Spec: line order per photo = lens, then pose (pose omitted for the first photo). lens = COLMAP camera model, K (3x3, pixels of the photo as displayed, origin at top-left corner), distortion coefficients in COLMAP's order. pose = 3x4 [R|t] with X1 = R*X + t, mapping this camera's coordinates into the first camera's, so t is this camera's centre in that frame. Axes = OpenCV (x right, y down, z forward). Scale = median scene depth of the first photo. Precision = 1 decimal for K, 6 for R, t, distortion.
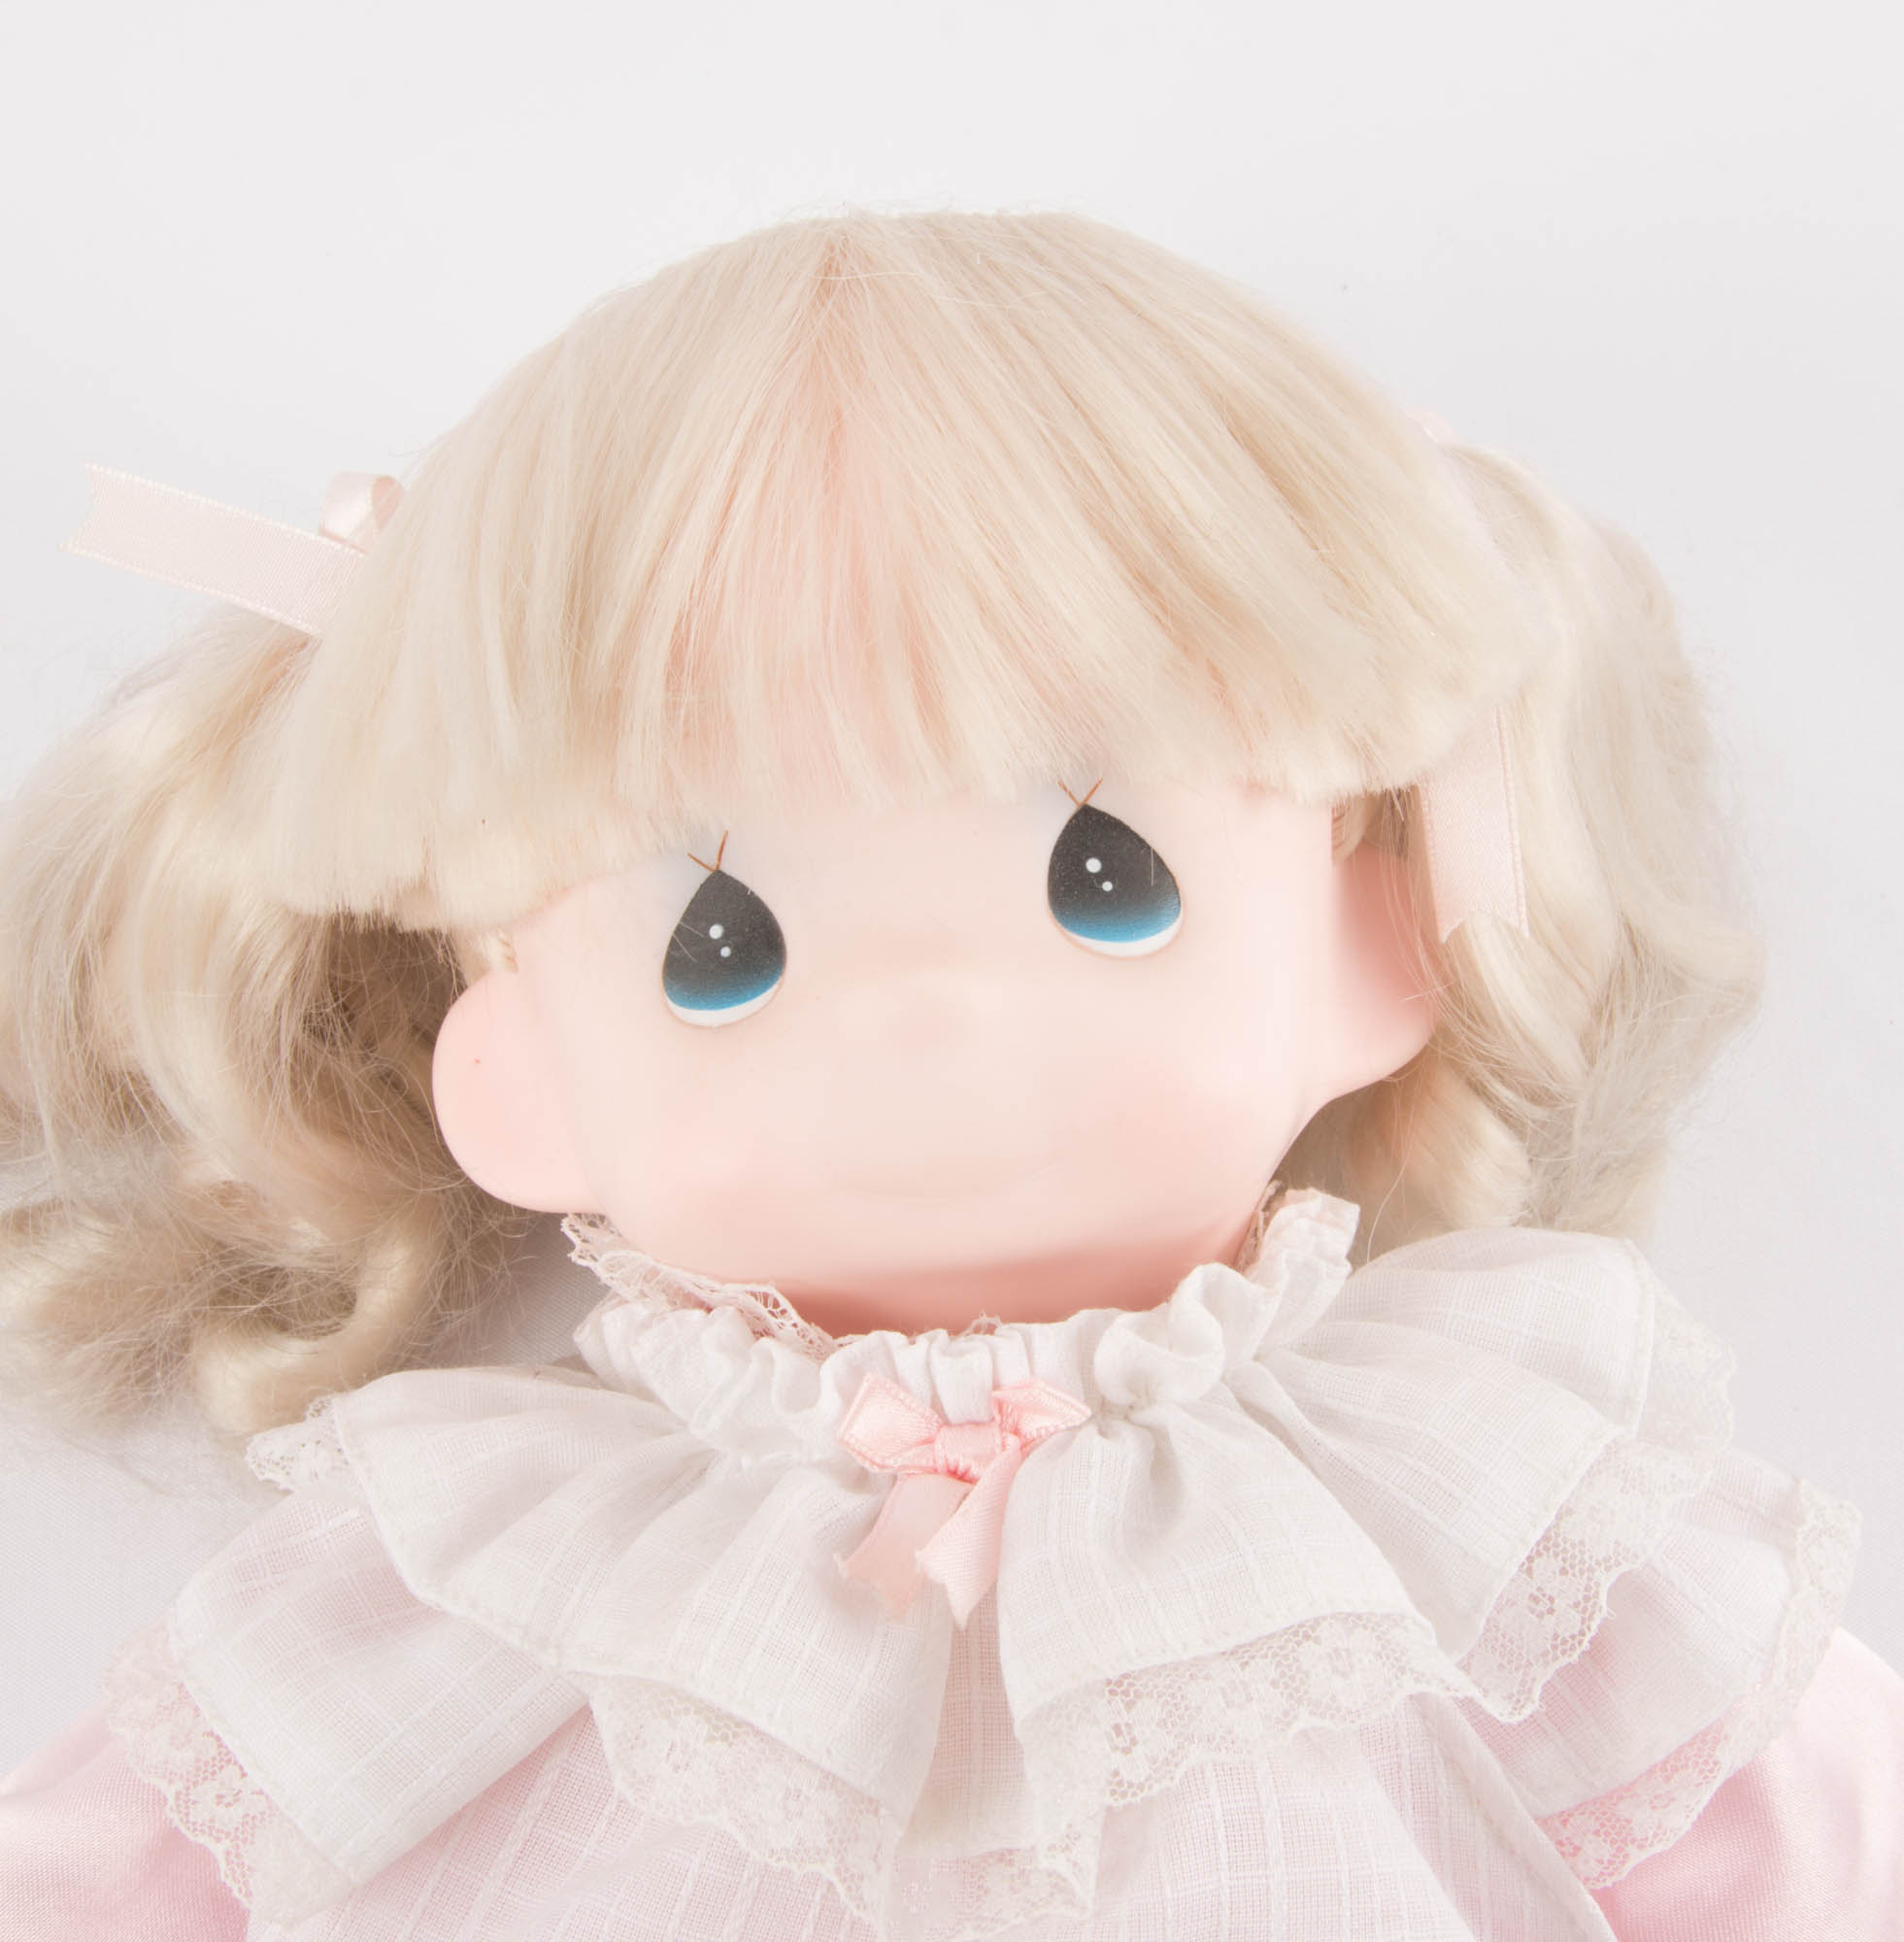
lens RADIAL K [[3399.0, 0, 952.0], [0, 3399.0, 971.0], [0, 0, 1]] dist [-0.026163, -0.033152]
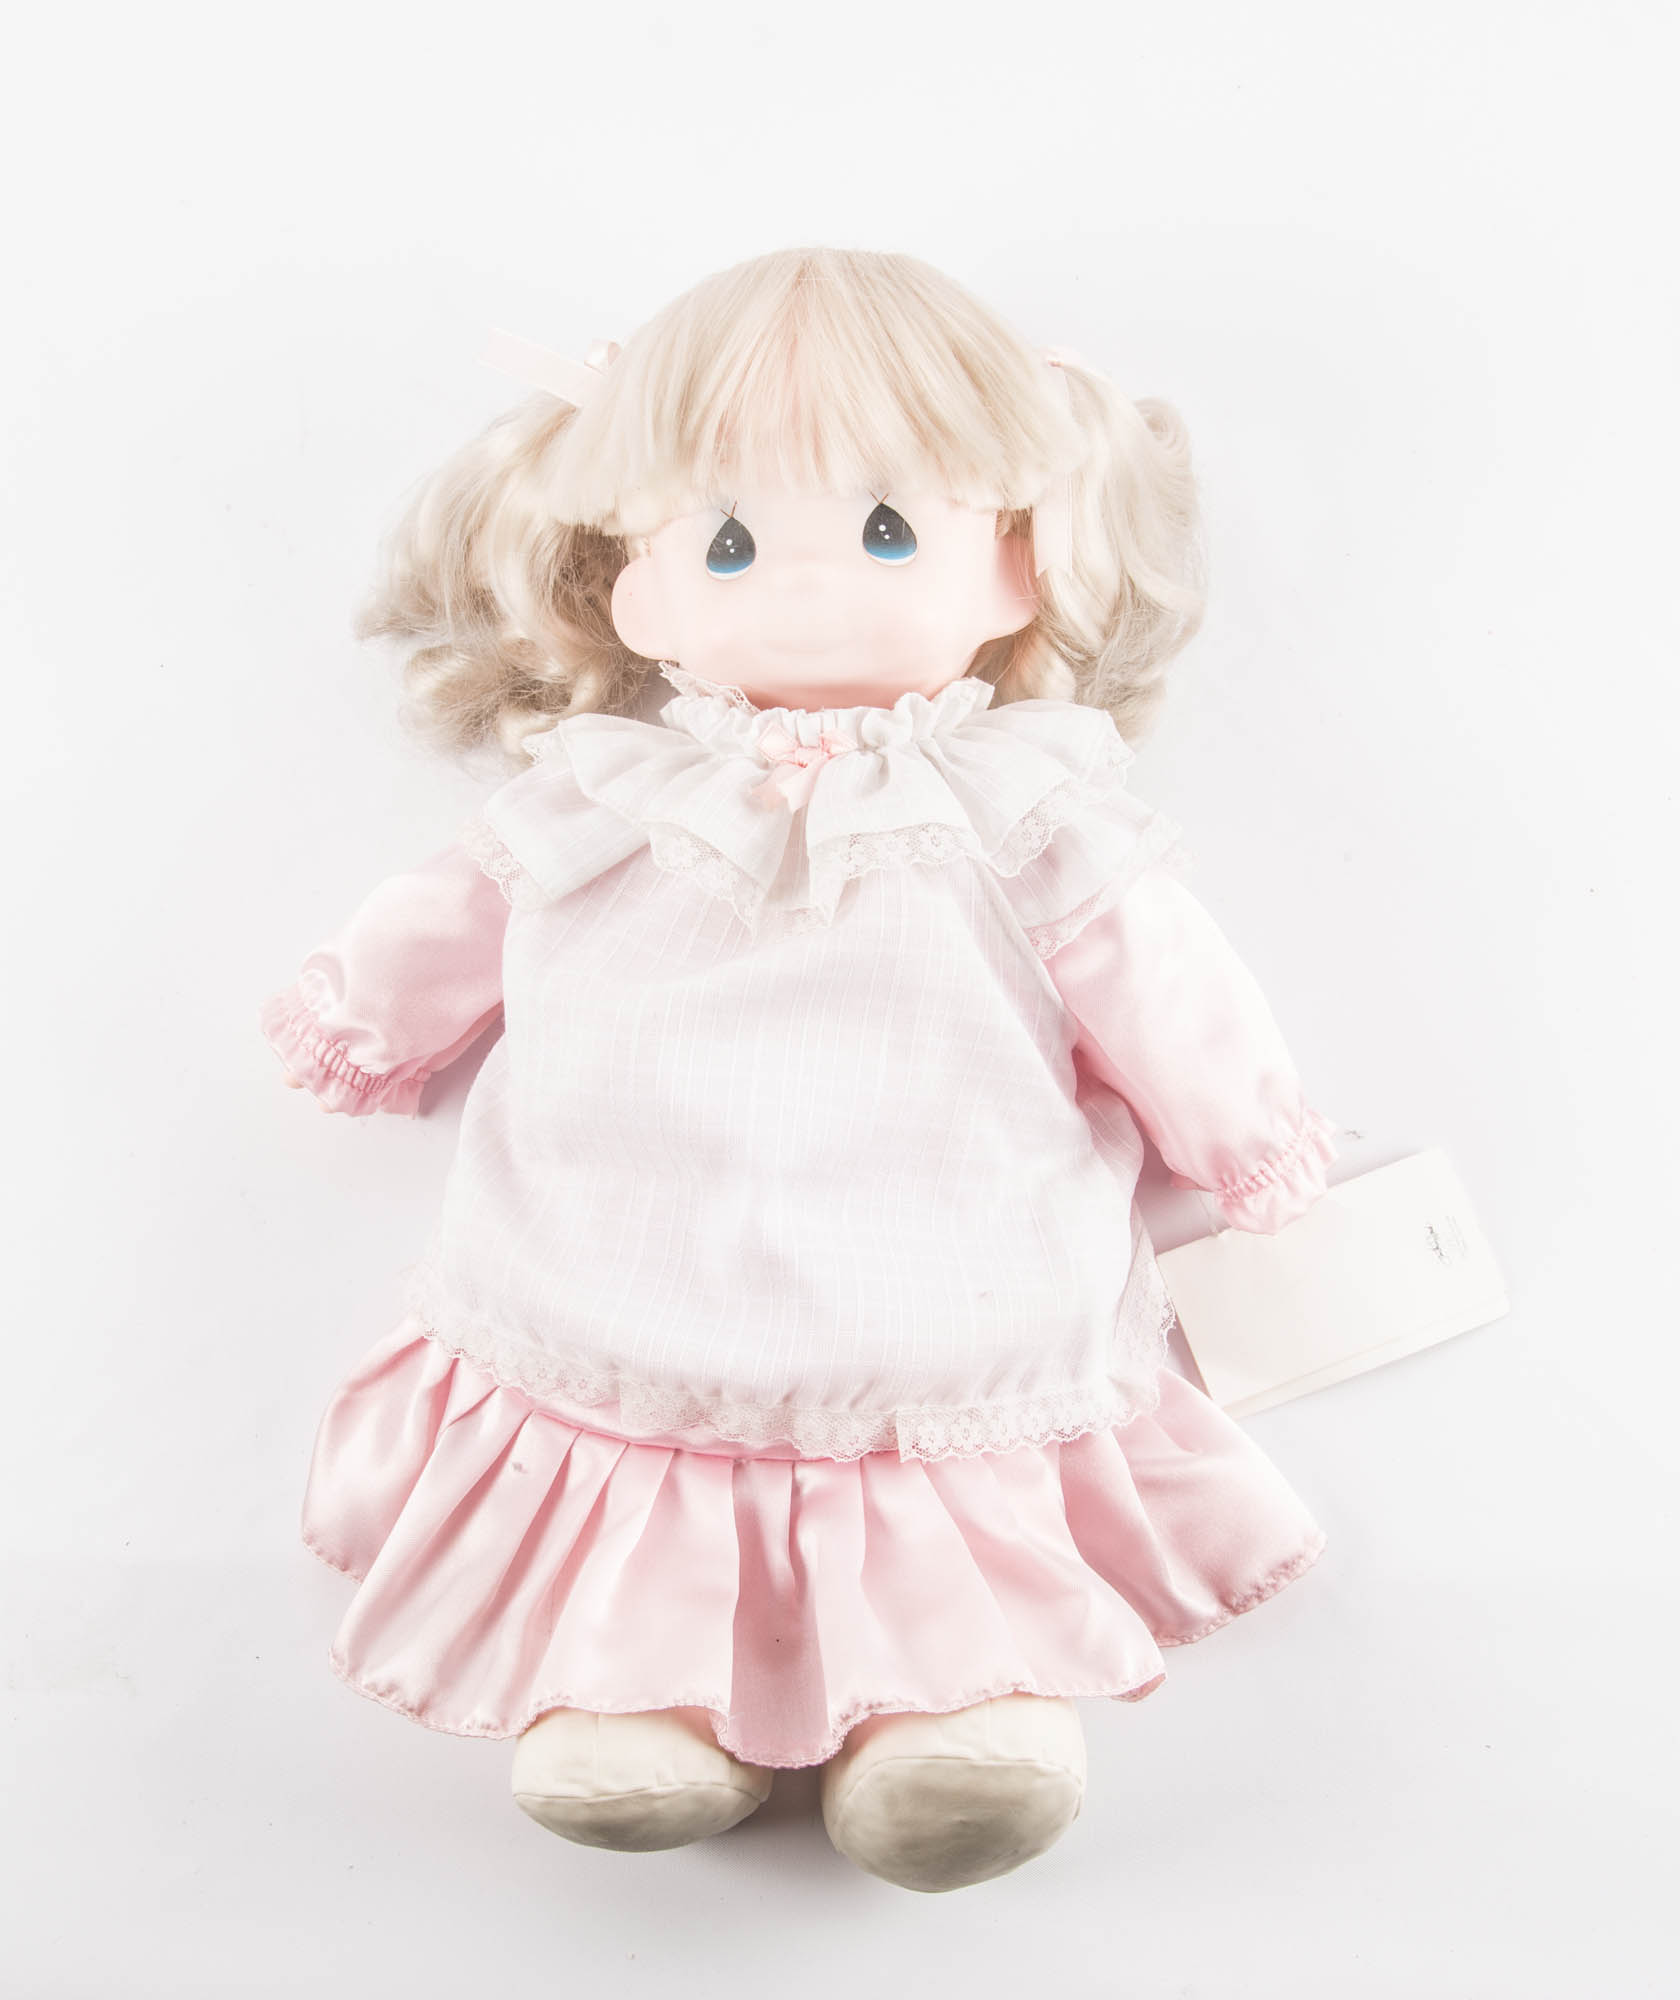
lens RADIAL K [[3463.5, 0, 840.0], [0, 3463.5, 1000.0], [0, 0, 1]] dist [-0.068498, -0.114516]
pose [[0.991040, 0.098119, -0.090624, 0.271880], [-0.091687, 0.993138, 0.072601, 0.129545], [0.097125, -0.063641, 0.993235, -1.513458]]
